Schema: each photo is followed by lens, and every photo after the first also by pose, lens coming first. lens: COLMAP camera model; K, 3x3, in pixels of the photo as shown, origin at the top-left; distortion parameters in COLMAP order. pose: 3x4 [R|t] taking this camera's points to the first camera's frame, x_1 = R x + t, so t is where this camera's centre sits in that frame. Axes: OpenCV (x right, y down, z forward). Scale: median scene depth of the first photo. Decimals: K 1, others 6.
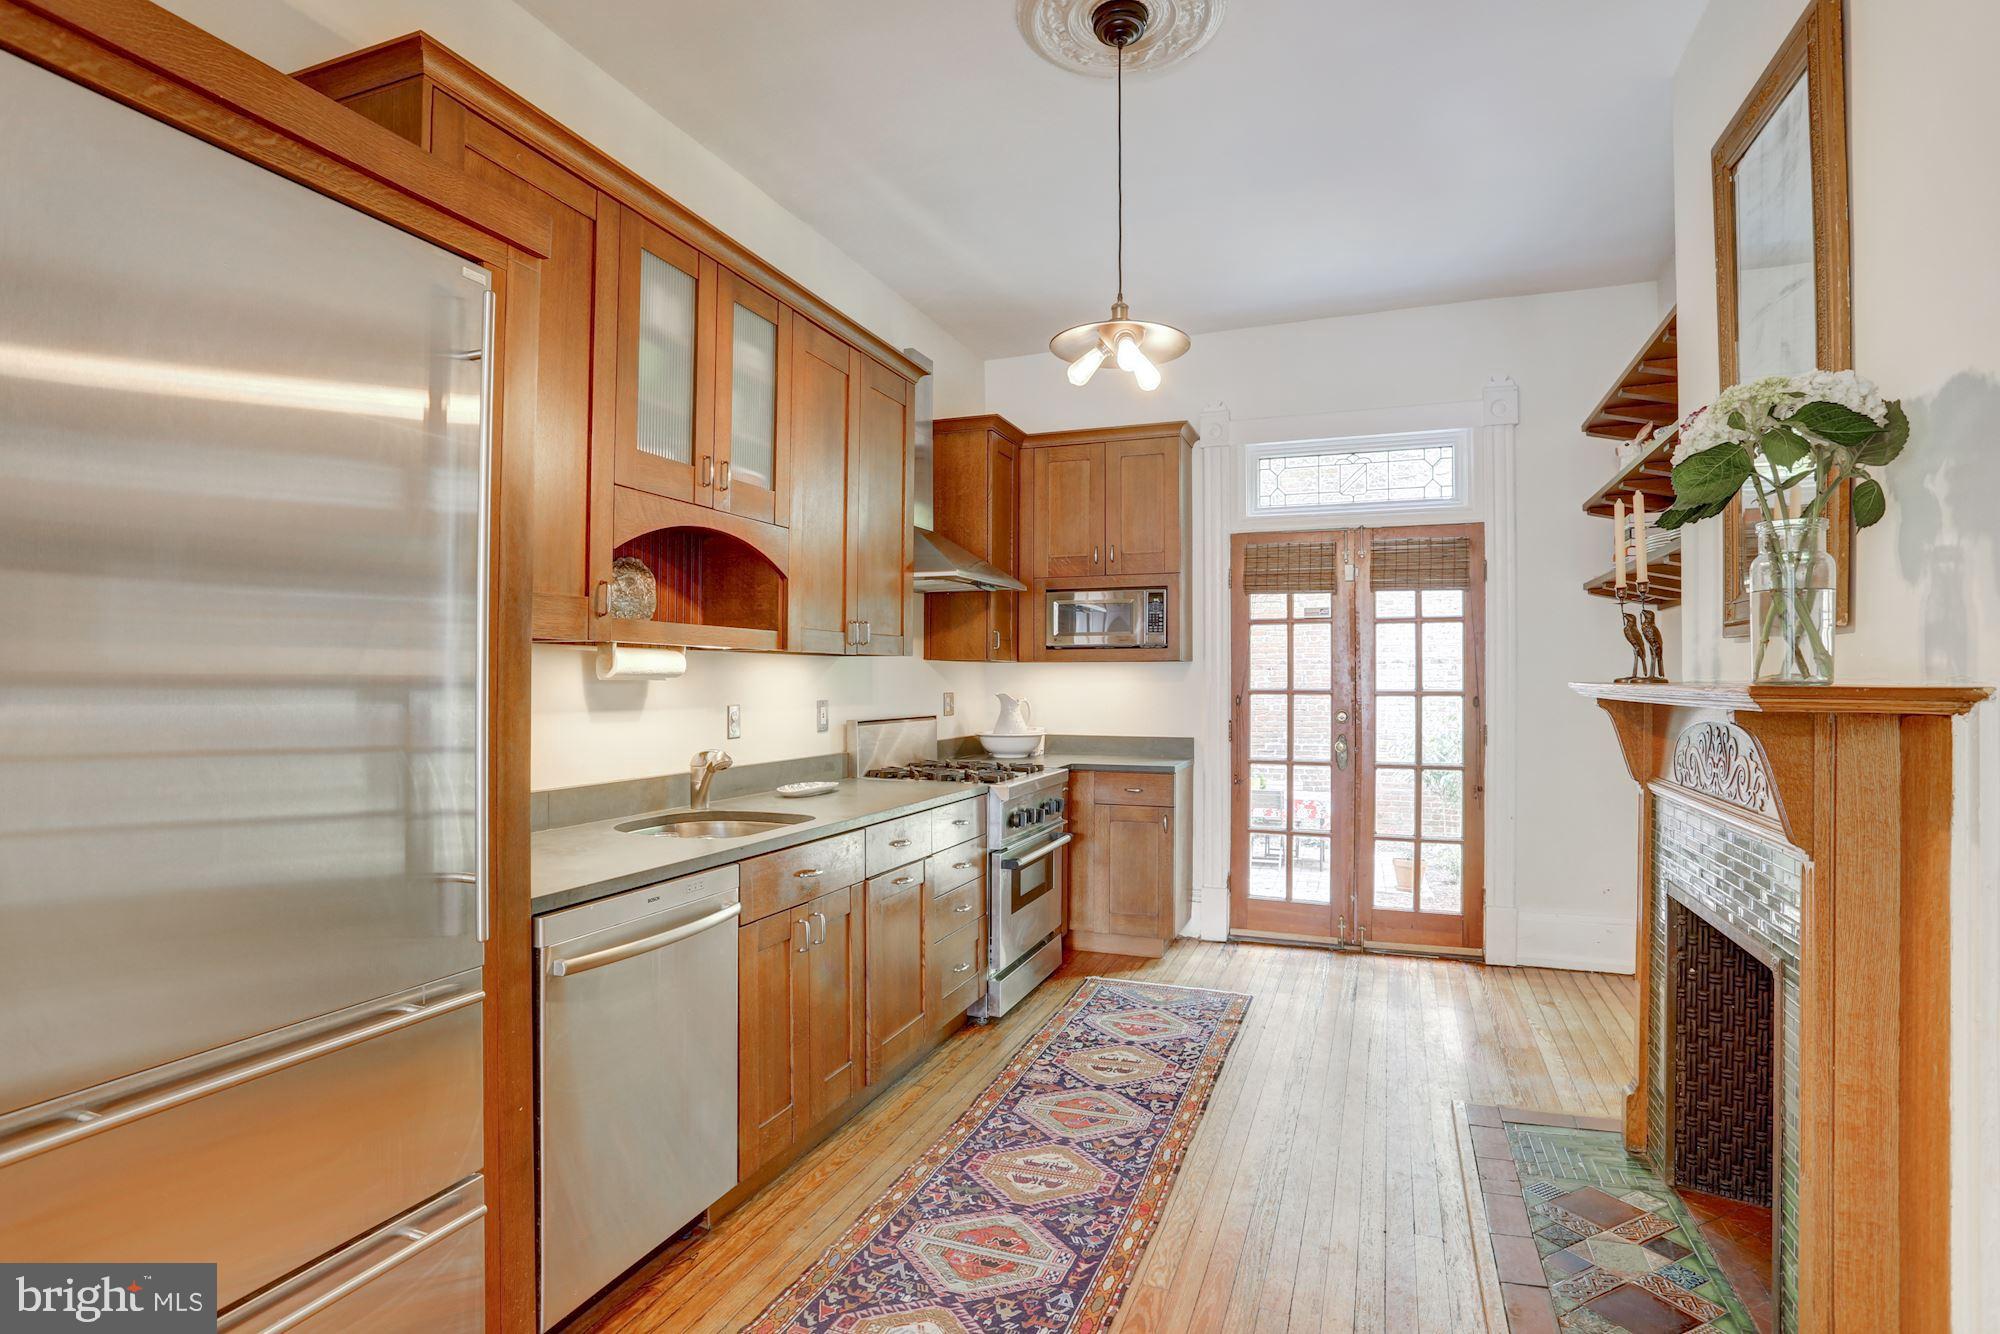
lens RADIAL K [[1003.8, 0, 1017.5], [0, 1003.8, 677.4], [0, 0, 1]] dist [-0.062516, 0.025395]
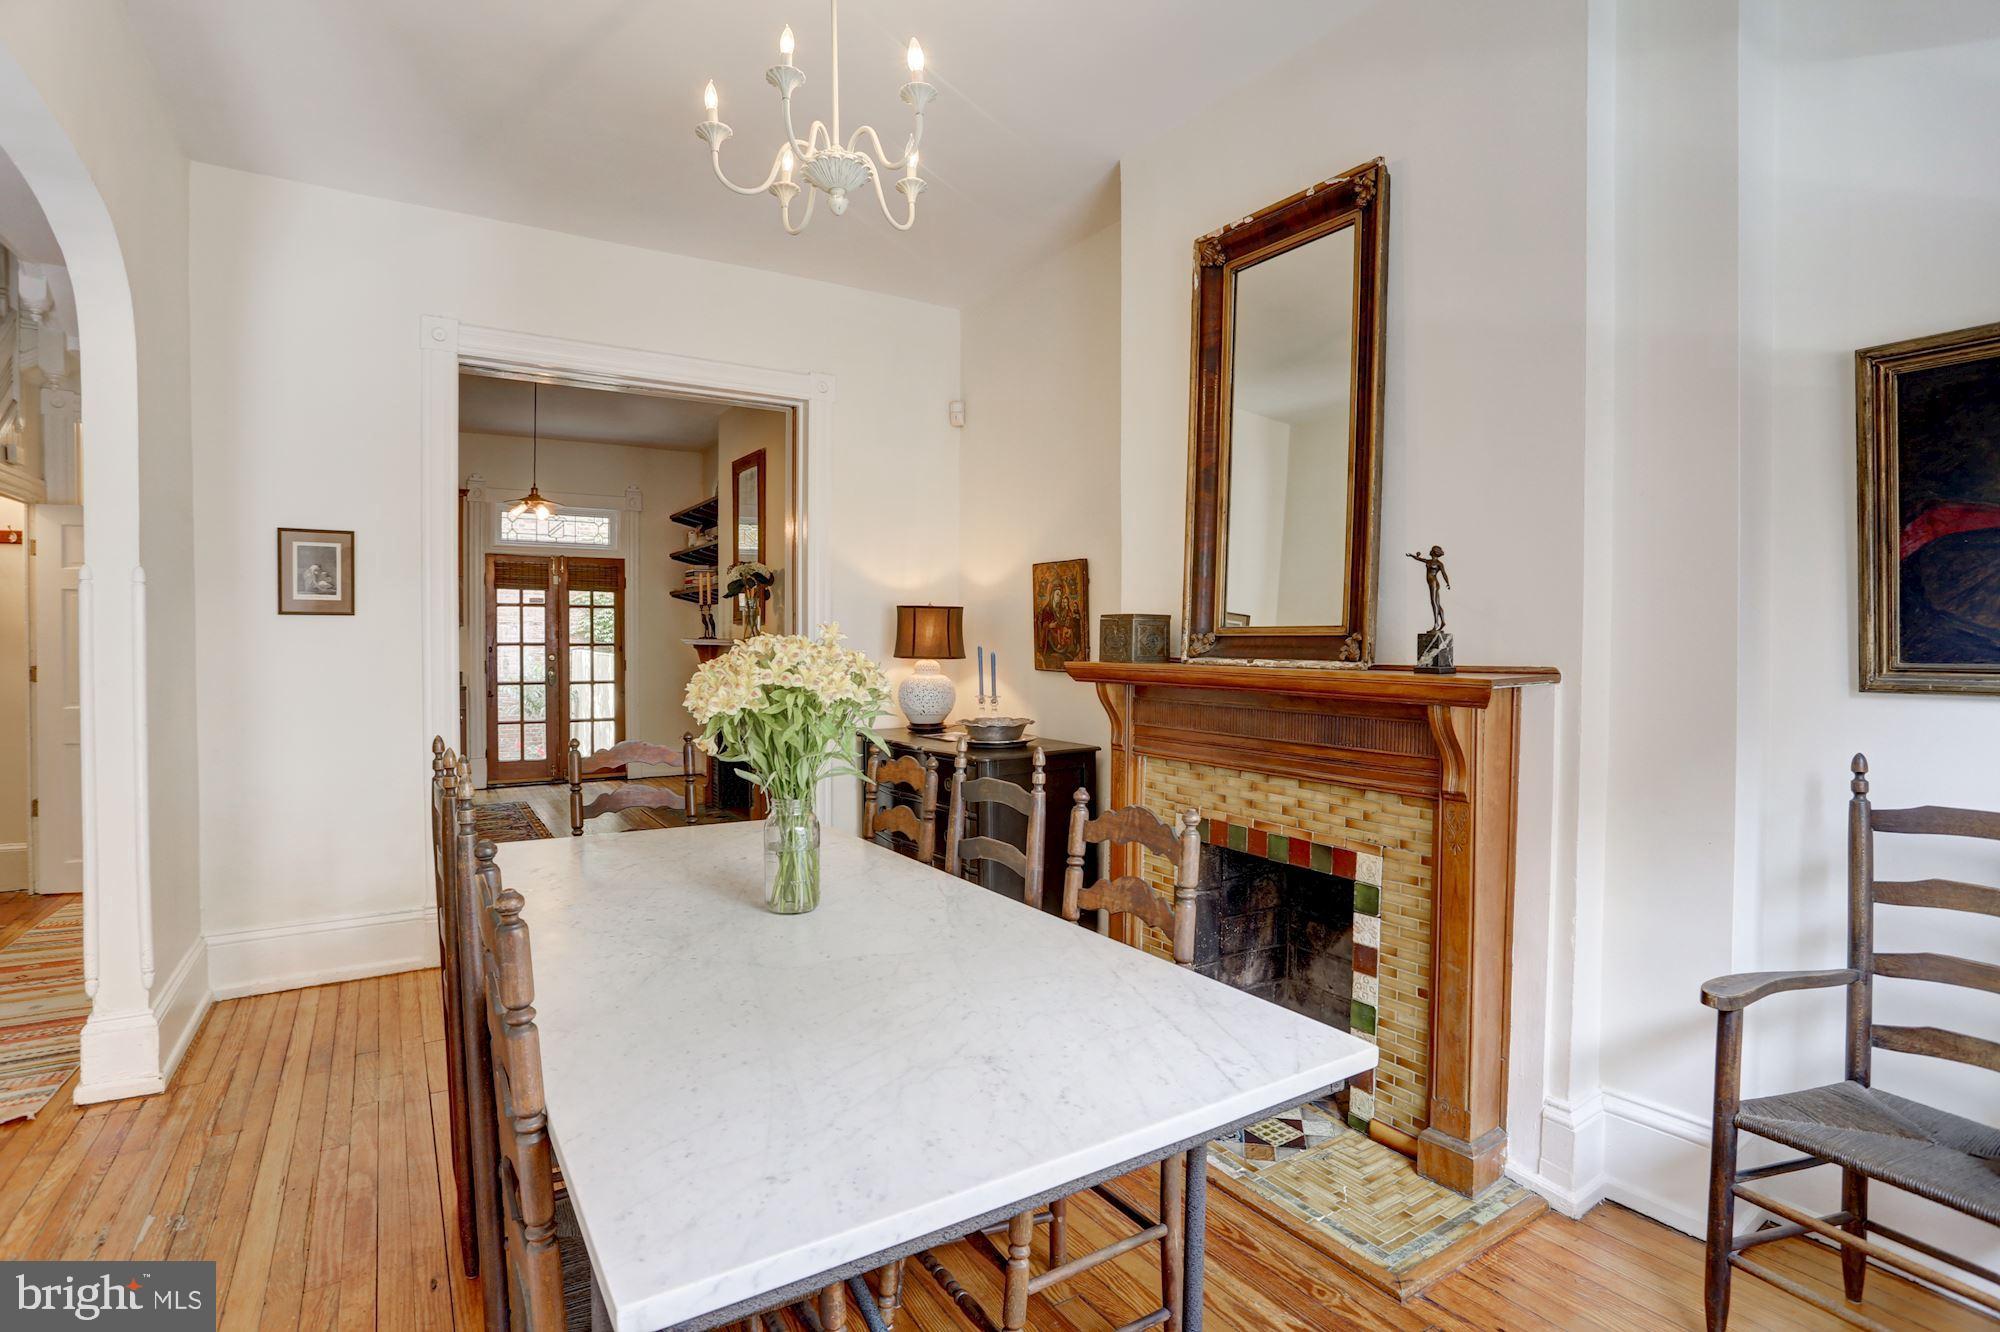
lens RADIAL K [[1003.8, 0, 1014.1], [0, 1003.8, 655.3], [0, 0, 1]] dist [-0.062516, 0.025395]
pose [[0.604737, -0.015994, 0.796265, -0.660859], [-0.002039, 0.999764, 0.021630, -0.006409], [-0.796423, -0.014704, 0.604562, -0.849081]]
